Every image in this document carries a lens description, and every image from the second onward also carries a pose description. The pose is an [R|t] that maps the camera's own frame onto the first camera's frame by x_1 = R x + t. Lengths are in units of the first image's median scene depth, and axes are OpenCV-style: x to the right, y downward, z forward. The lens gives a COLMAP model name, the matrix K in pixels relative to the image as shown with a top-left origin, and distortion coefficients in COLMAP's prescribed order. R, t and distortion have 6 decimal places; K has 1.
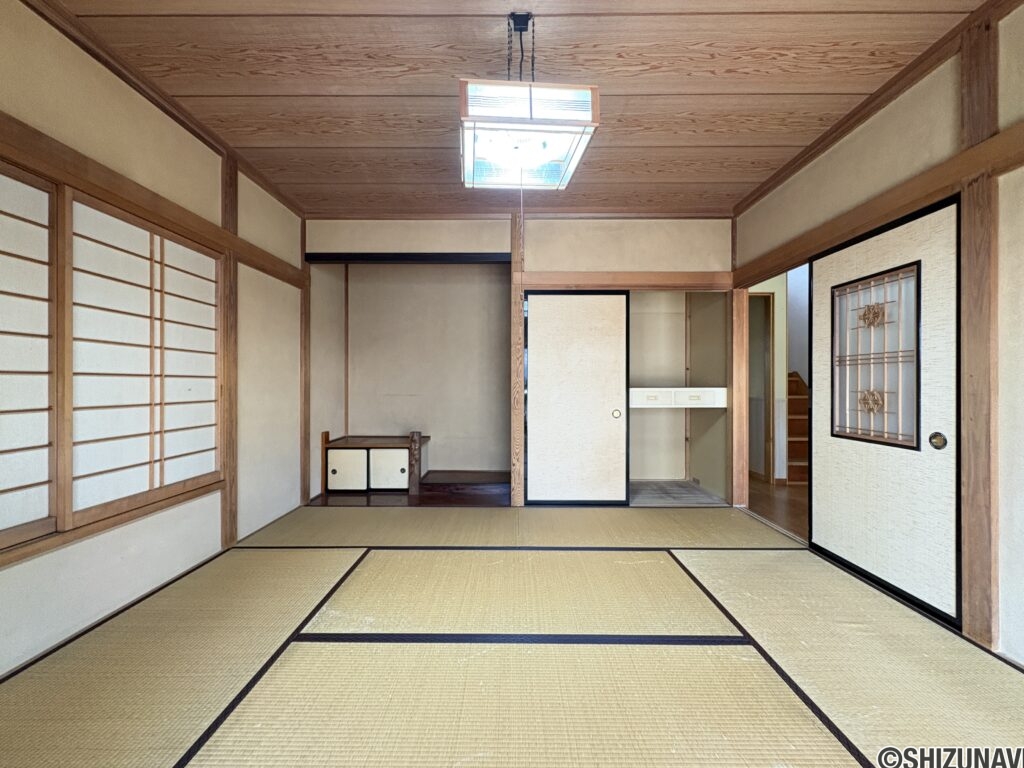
lens RADIAL K [[409.2, 0, 512.0], [0, 409.2, 384.0], [0, 0, 1]] dist [0.000143, -0.000026]
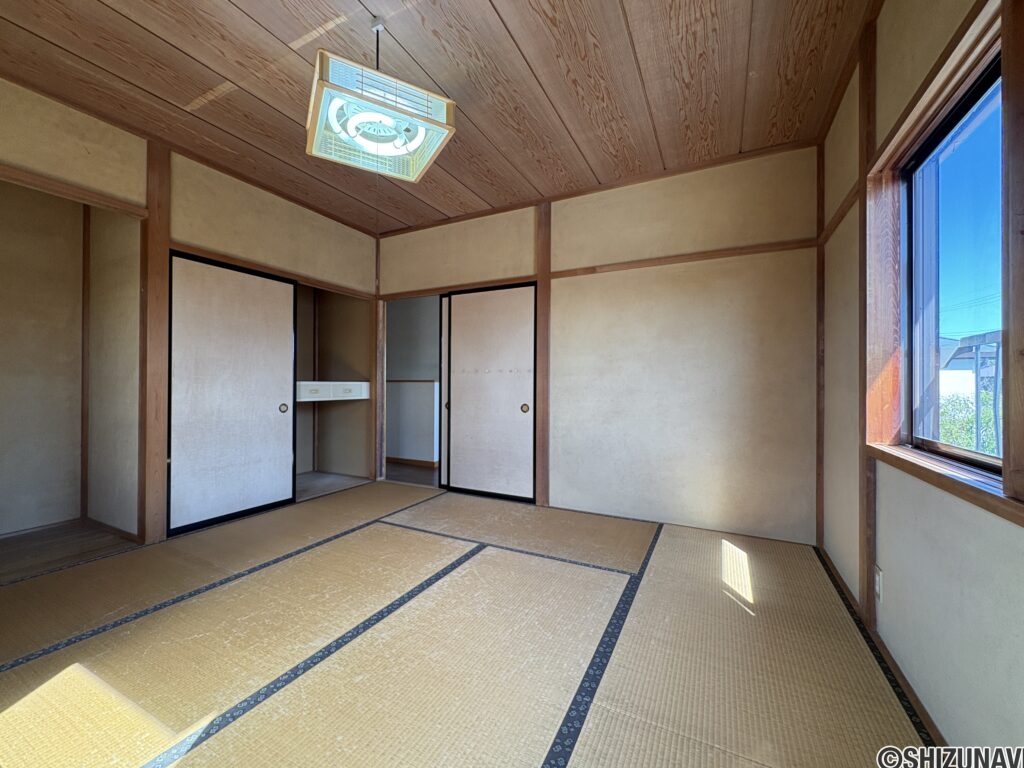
lens RADIAL K [[409.2, 0, 512.0], [0, 409.2, 384.0], [0, 0, 1]] dist [0.000143, -0.000026]
pose [[0.453056, 0.003833, 0.891474, -0.502462], [-0.005929, 0.999982, -0.001286, 0.021357], [-0.891462, -0.004703, 0.453071, 0.148762]]
